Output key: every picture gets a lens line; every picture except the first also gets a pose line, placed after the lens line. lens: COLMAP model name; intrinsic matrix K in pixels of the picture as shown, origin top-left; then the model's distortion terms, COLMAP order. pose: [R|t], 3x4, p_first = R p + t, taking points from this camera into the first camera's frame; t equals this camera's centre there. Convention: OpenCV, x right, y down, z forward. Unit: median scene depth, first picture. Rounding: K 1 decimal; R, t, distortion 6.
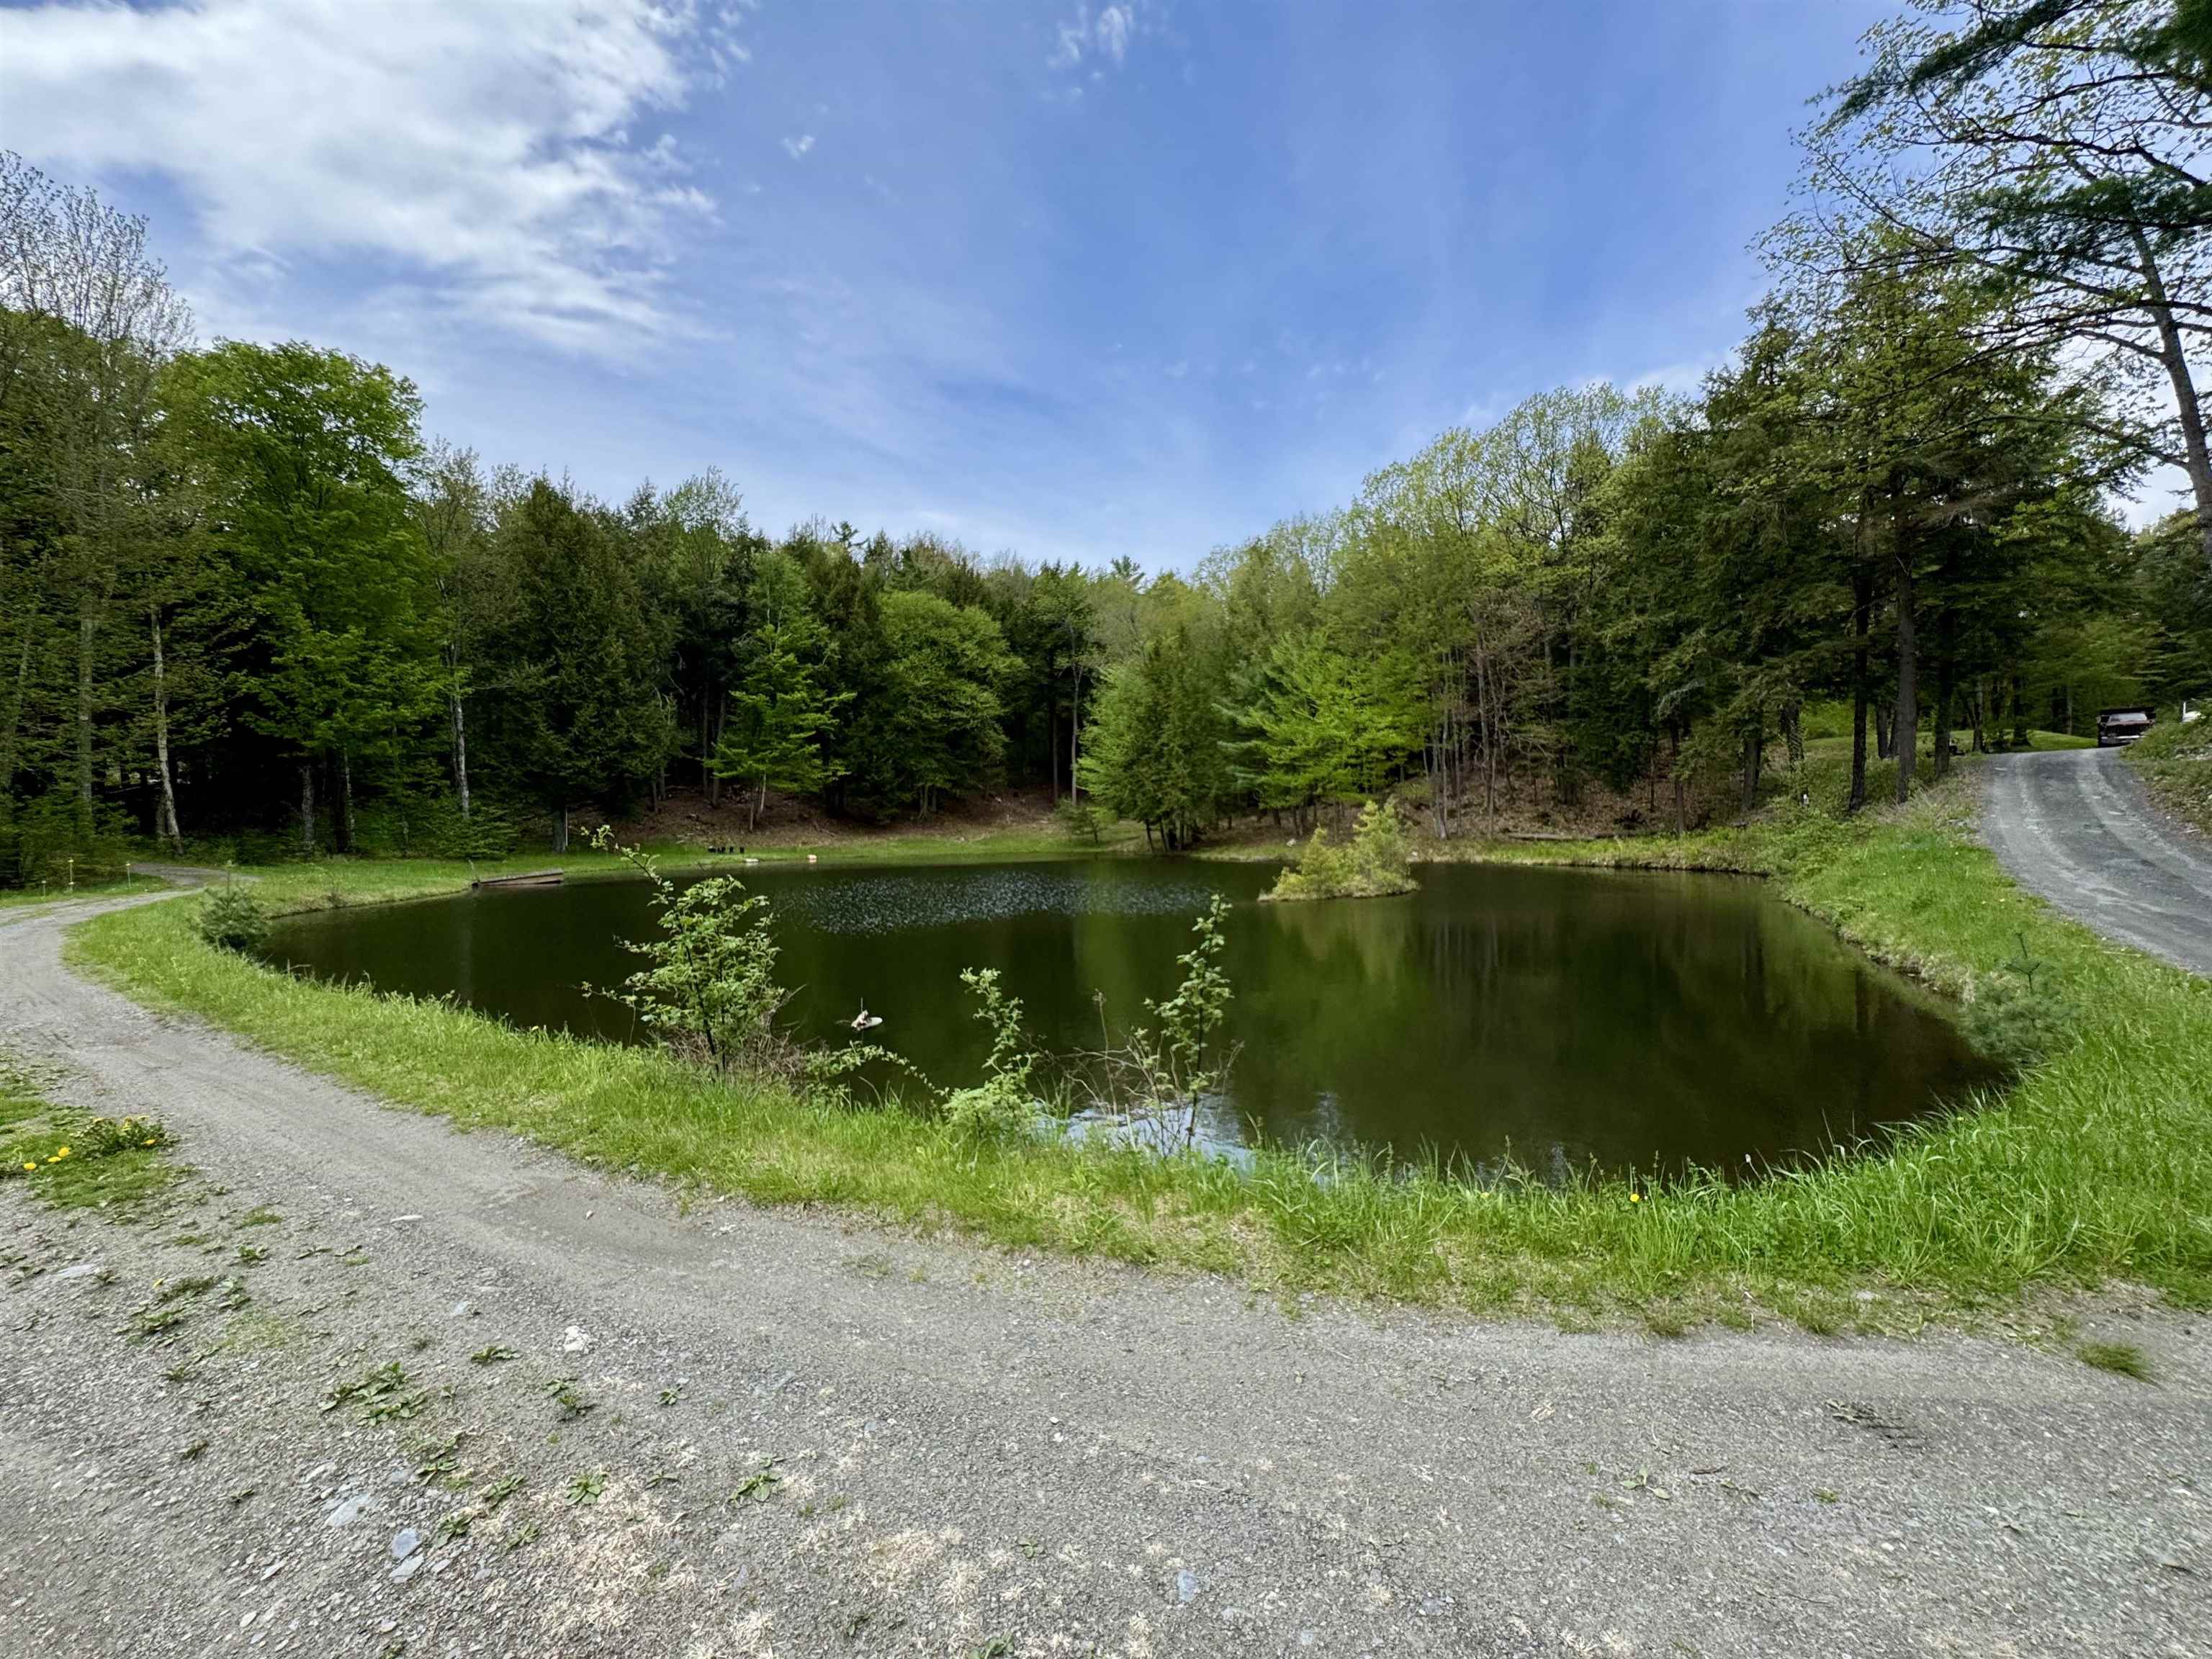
lens RADIAL K [[881.9, 0, 1112.8], [0, 881.9, 832.0], [0, 0, 1]] dist [-0.003969, 0.000747]
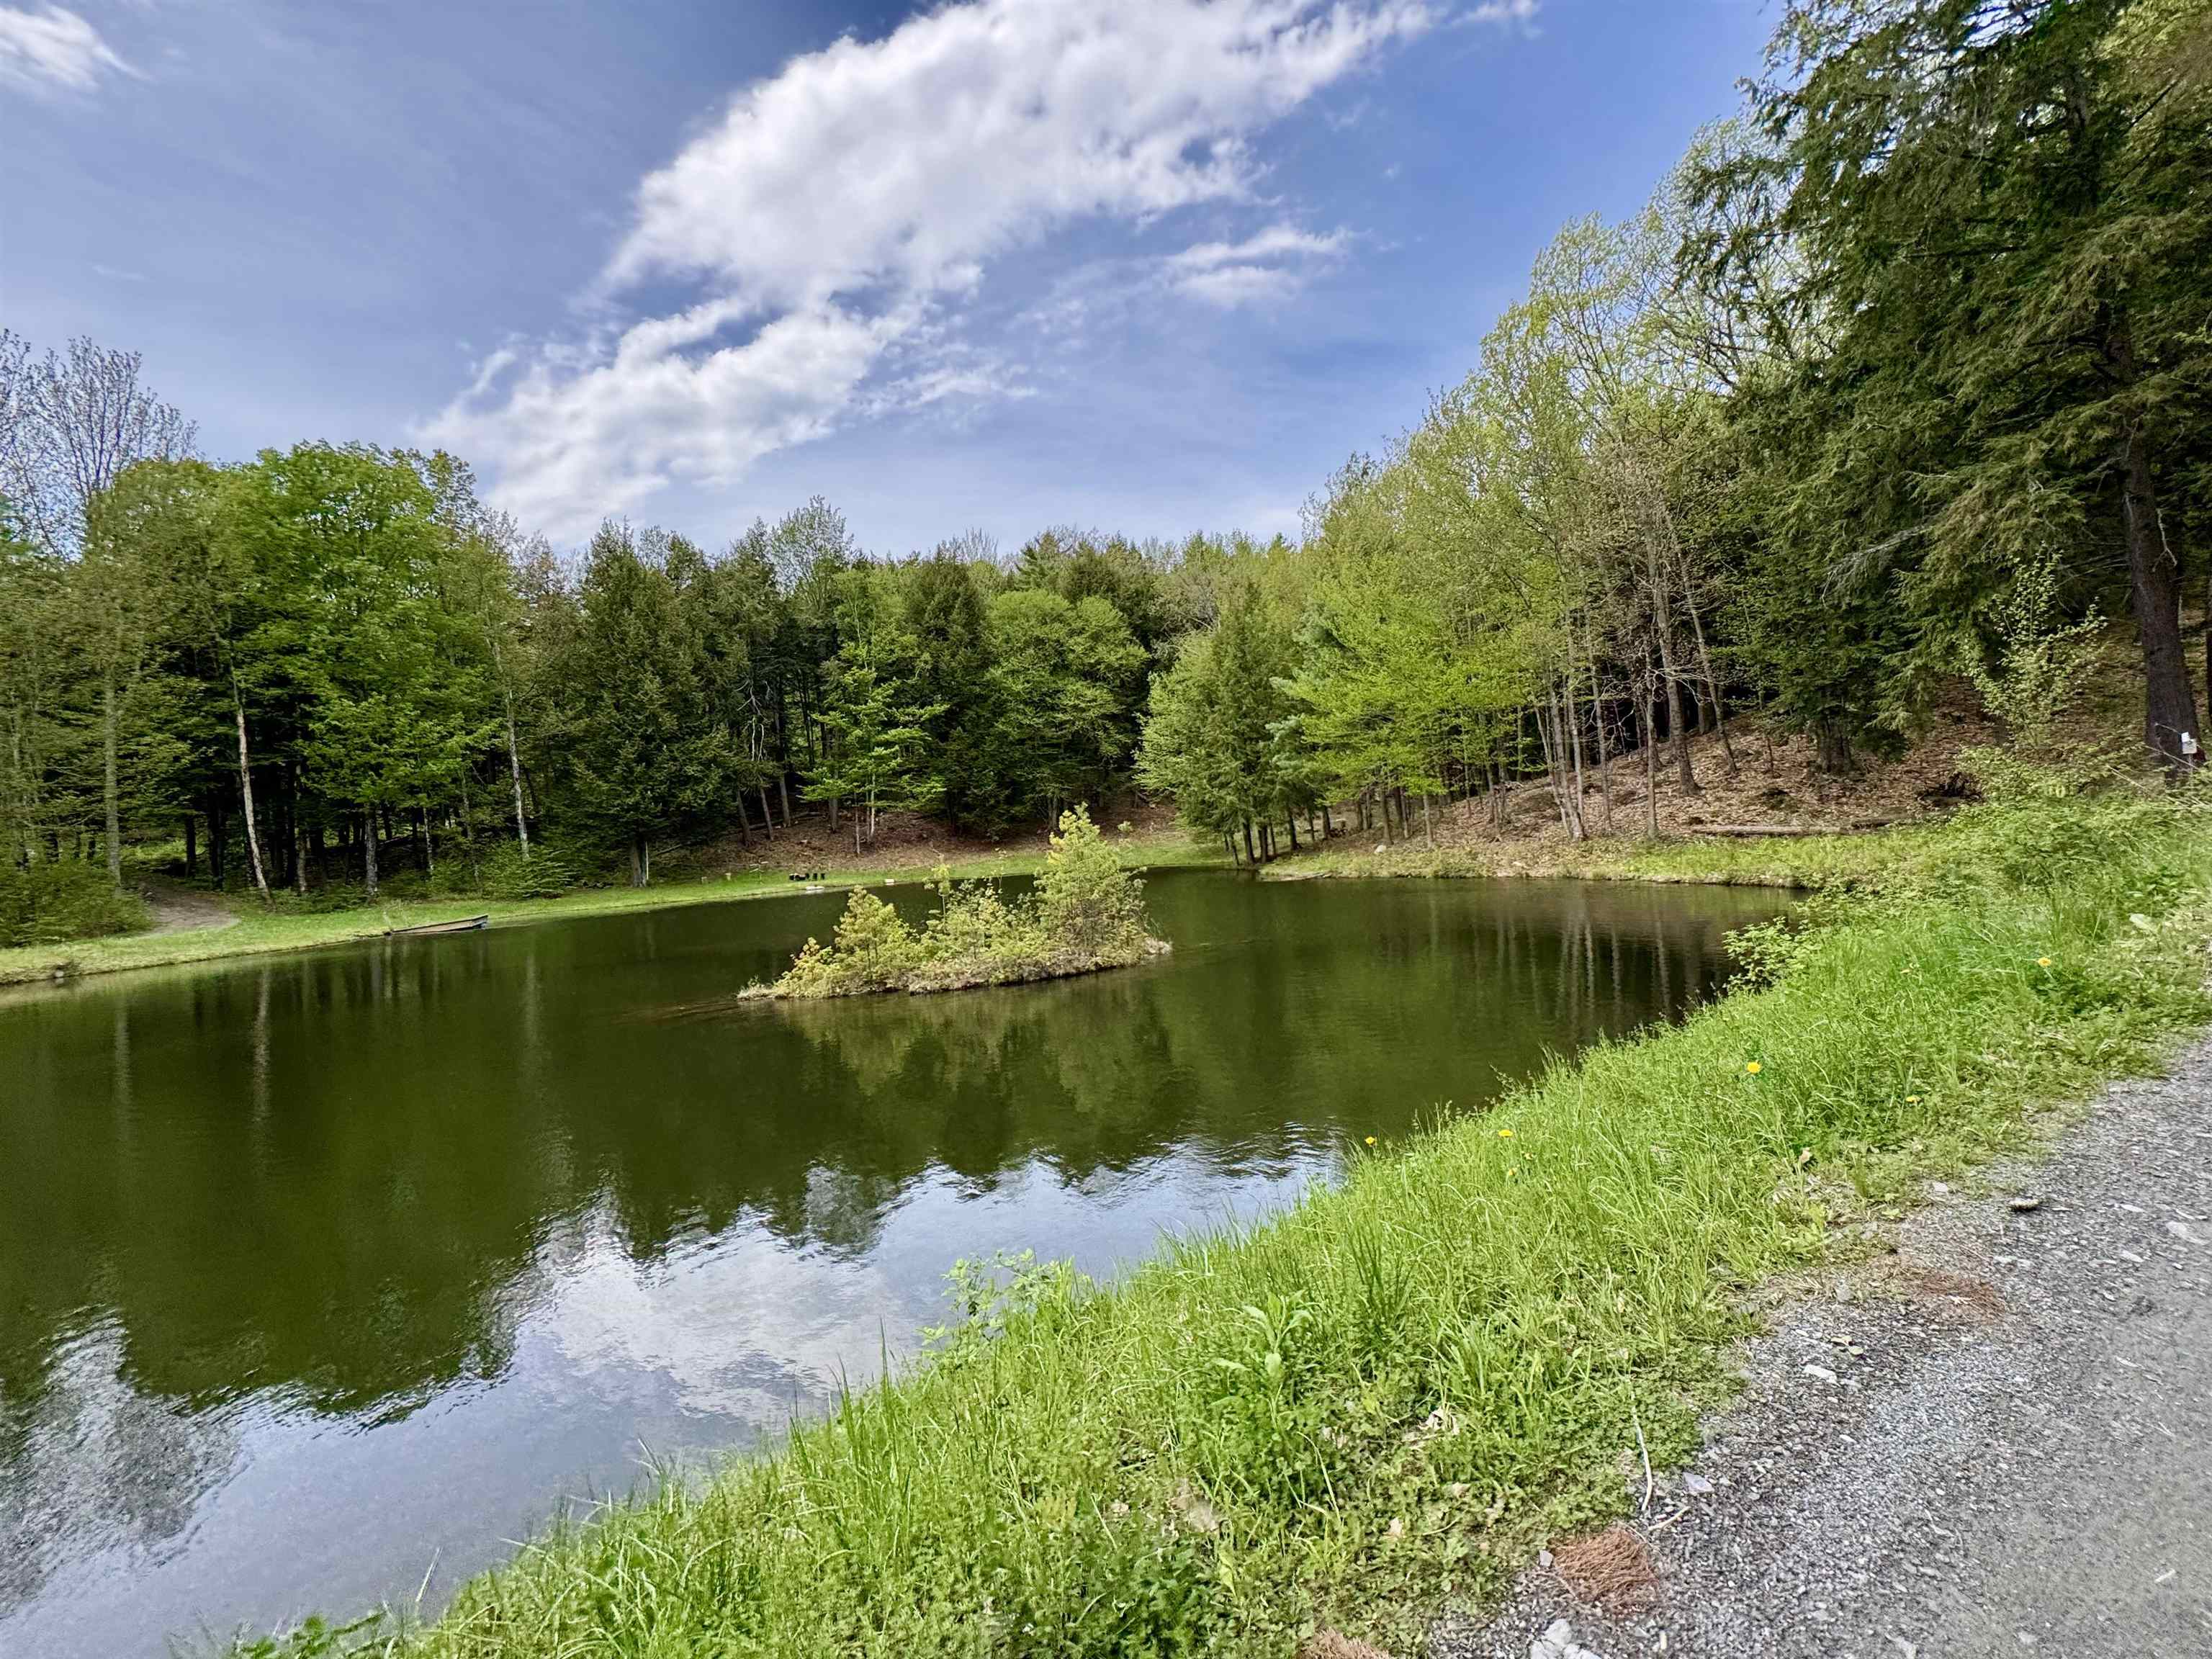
lens RADIAL K [[881.9, 0, 1101.8], [0, 881.9, 828.0], [0, 0, 1]] dist [-0.003969, 0.000747]
pose [[0.928755, -0.046792, -0.367729, 0.200974], [0.045507, 0.998890, -0.012171, -0.005826], [0.367890, -0.005430, 0.929853, 0.174394]]
